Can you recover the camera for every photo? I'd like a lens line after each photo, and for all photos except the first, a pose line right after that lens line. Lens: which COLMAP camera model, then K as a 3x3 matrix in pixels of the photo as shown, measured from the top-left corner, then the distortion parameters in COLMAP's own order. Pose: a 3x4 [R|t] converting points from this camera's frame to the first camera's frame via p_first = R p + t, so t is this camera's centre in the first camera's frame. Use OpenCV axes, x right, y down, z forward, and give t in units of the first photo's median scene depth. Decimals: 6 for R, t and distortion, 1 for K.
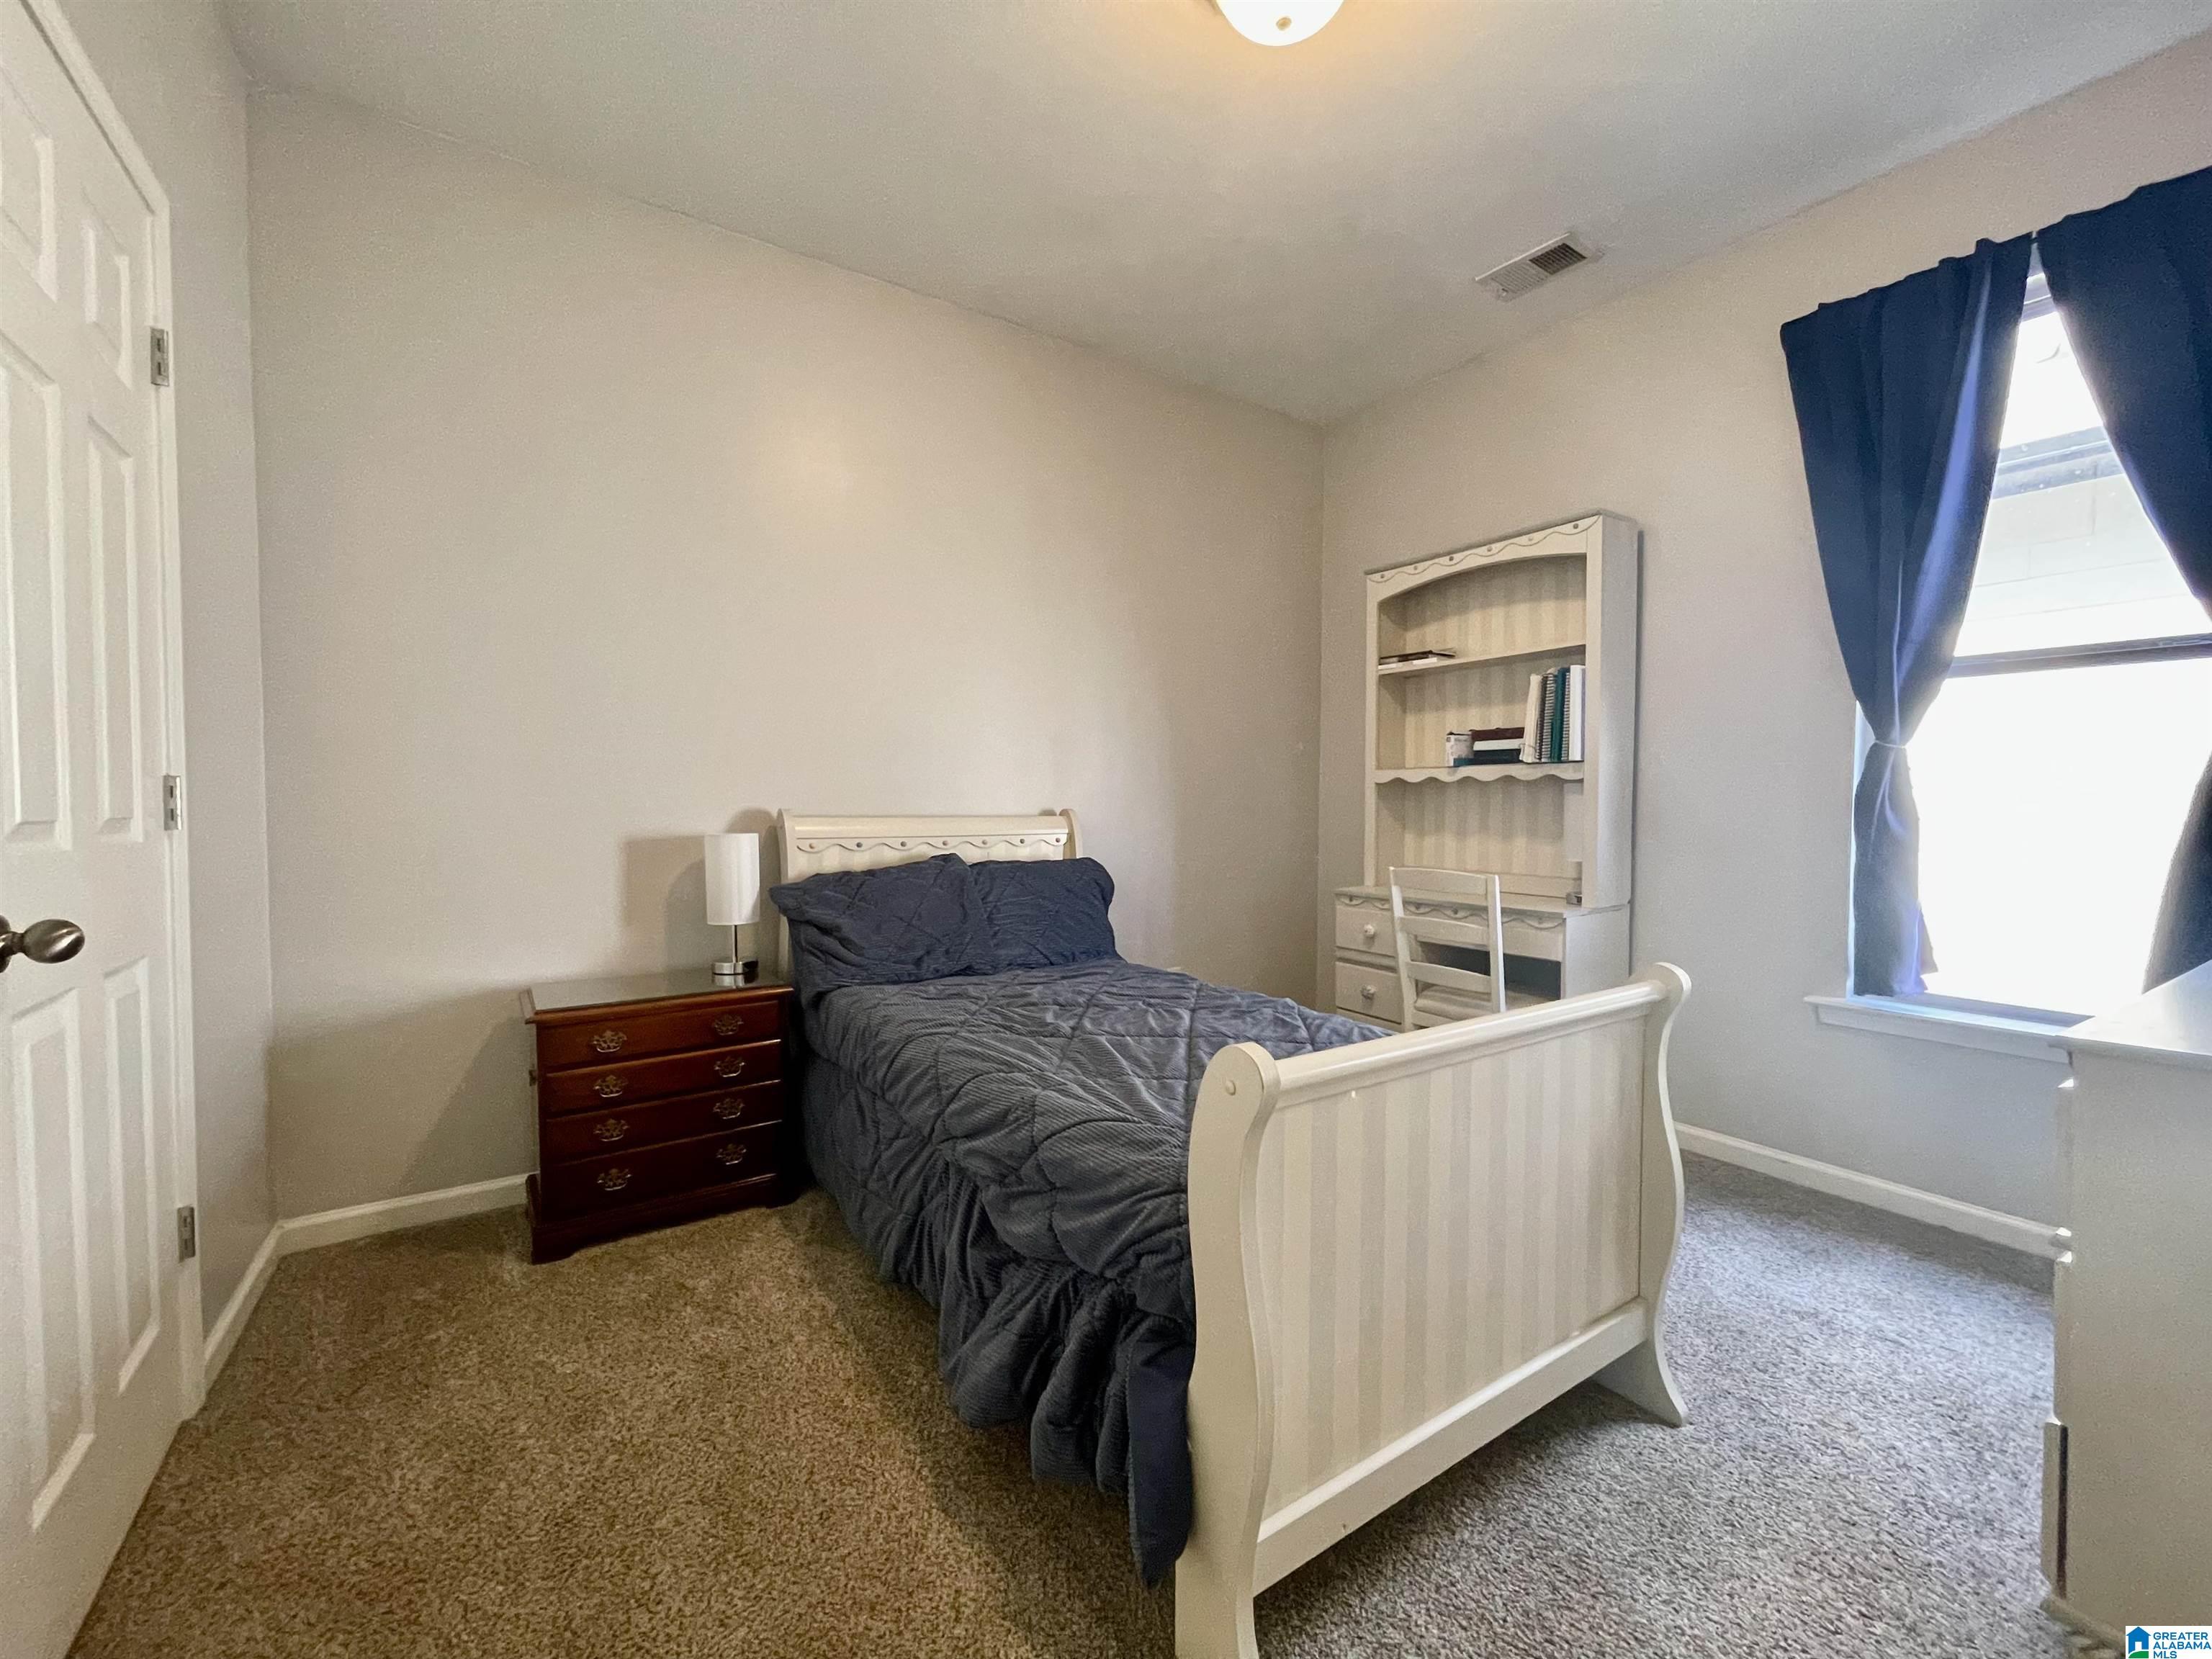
lens RADIAL K [[892.5, 0, 1110.8], [0, 892.5, 833.4], [0, 0, 1]] dist [-0.002455, -0.000712]
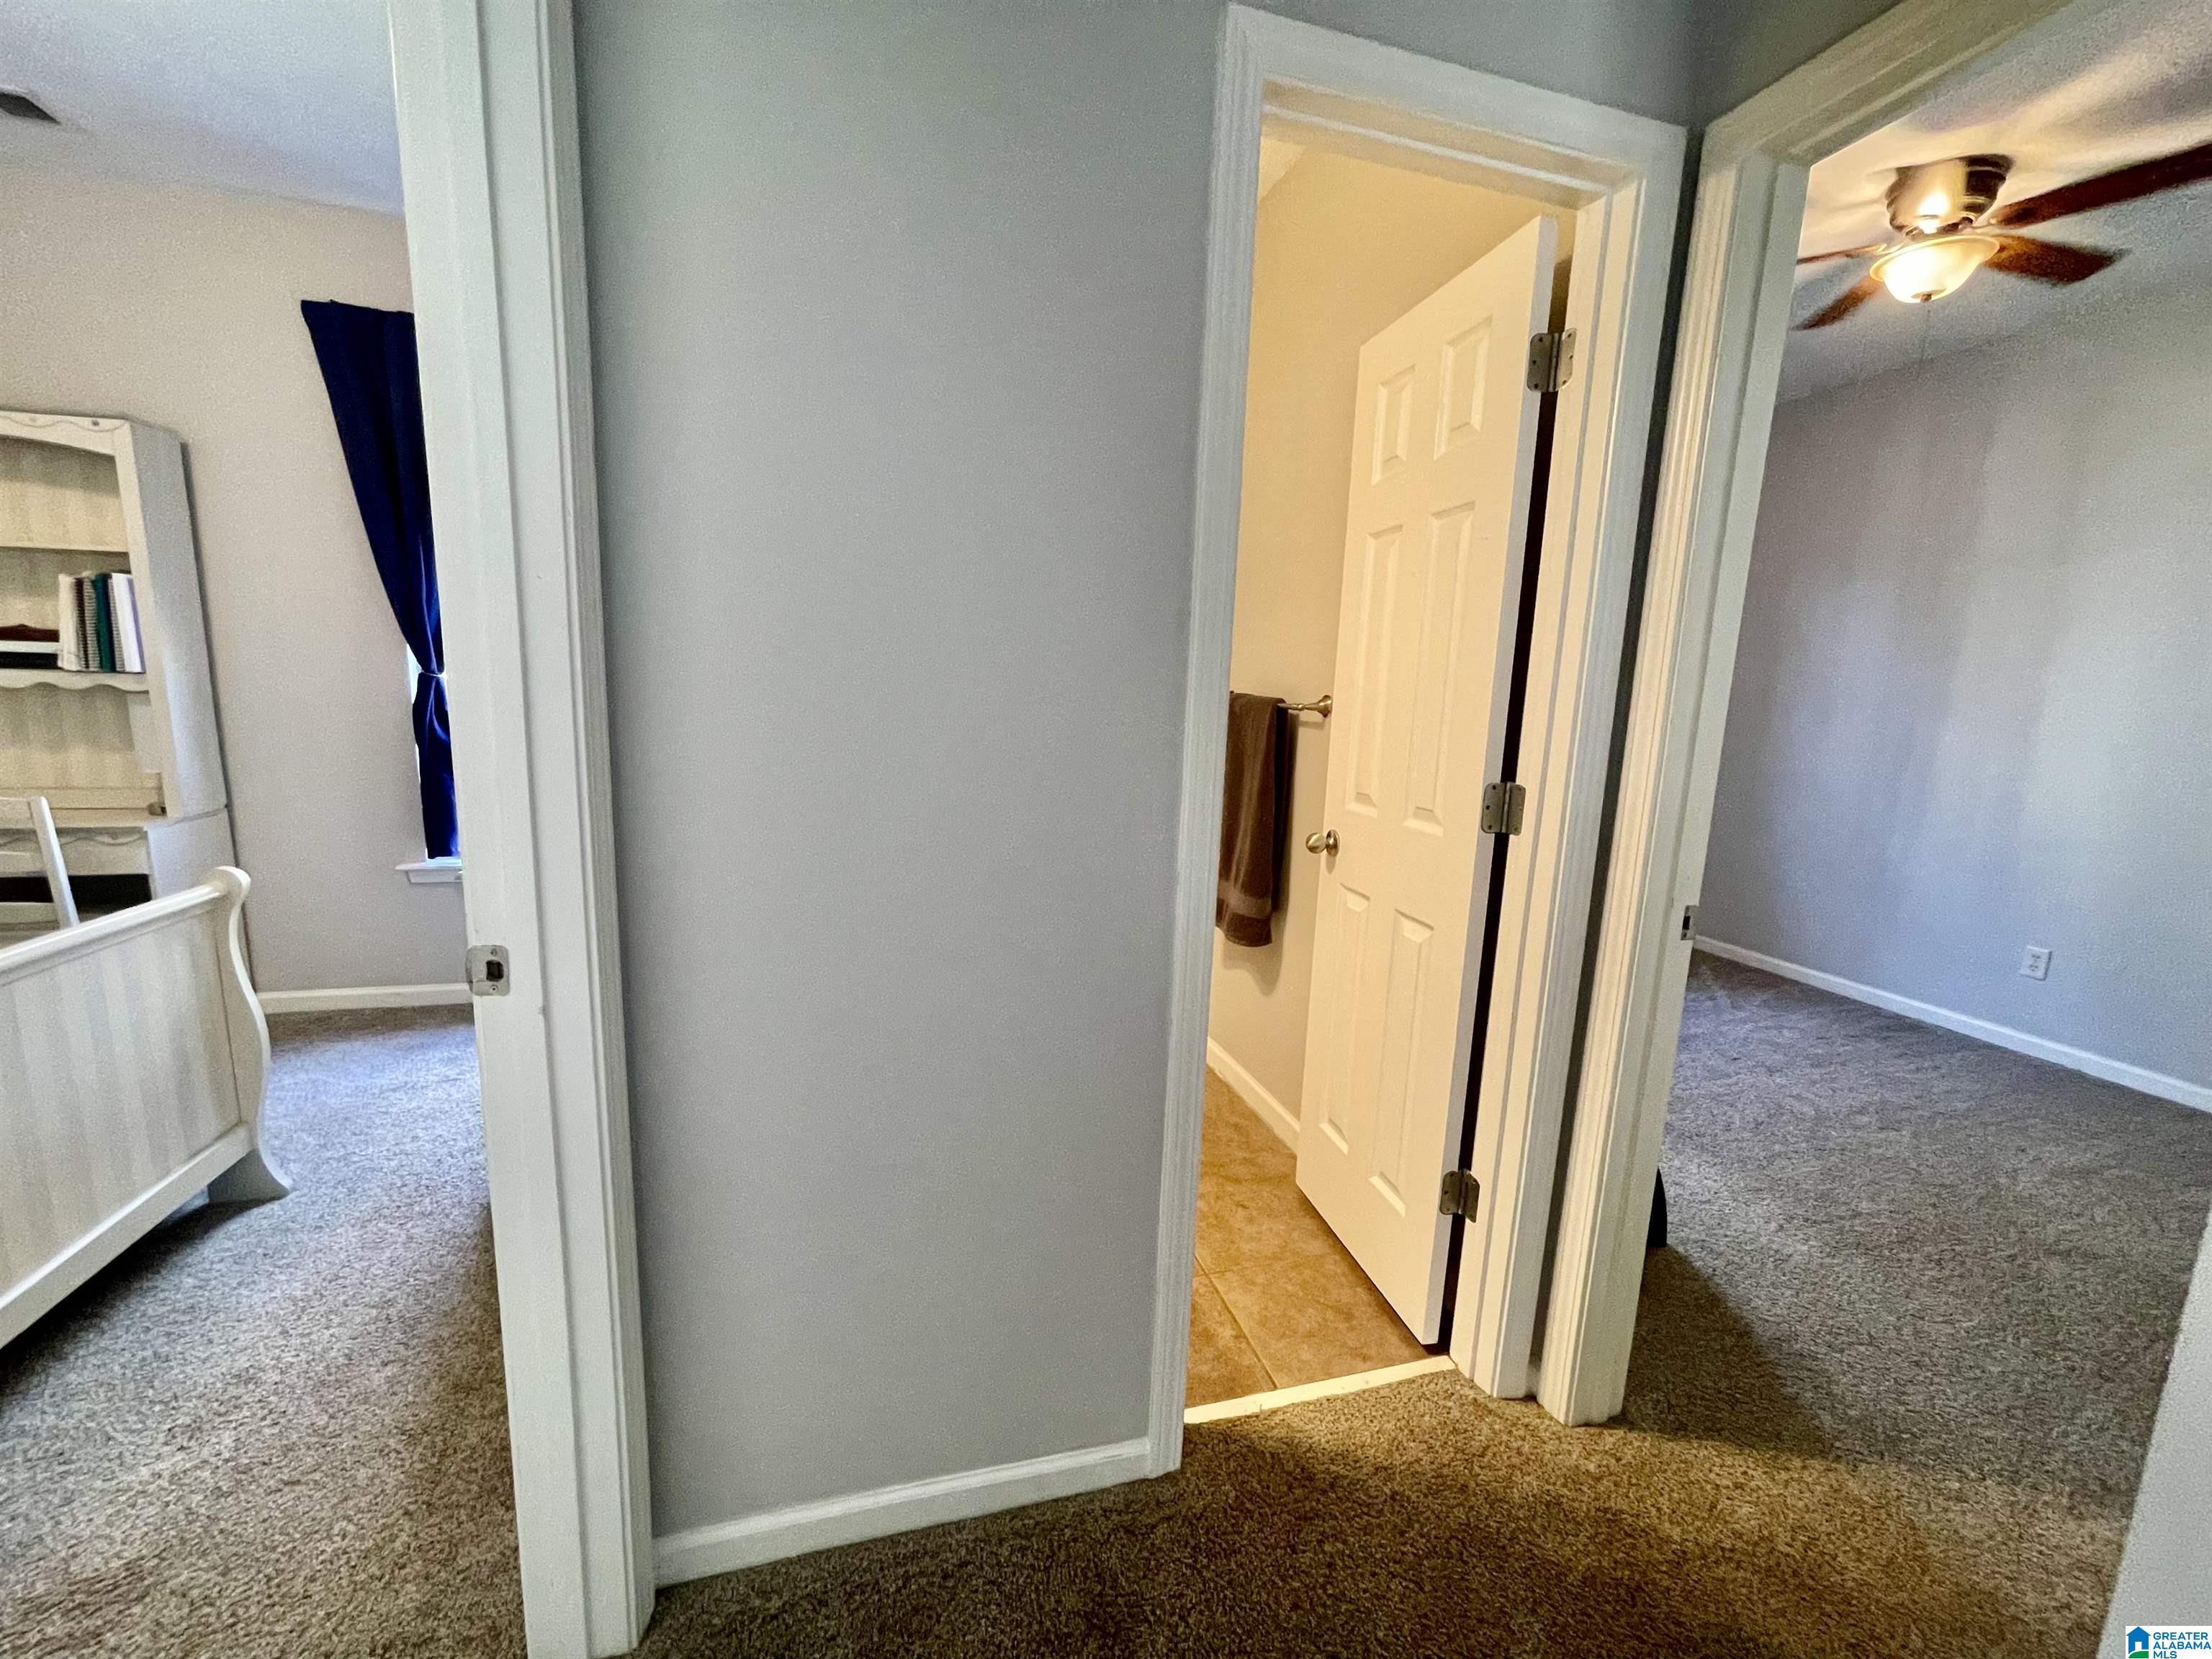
lens RADIAL K [[892.5, 0, 1110.8], [0, 892.5, 833.4], [0, 0, 1]] dist [-0.002455, -0.000712]
pose [[0.302971, -0.144596, 0.941966, -0.106746], [-0.000516, 0.988397, 0.151889, -0.054884], [-0.953000, -0.046504, 0.299382, -0.338421]]
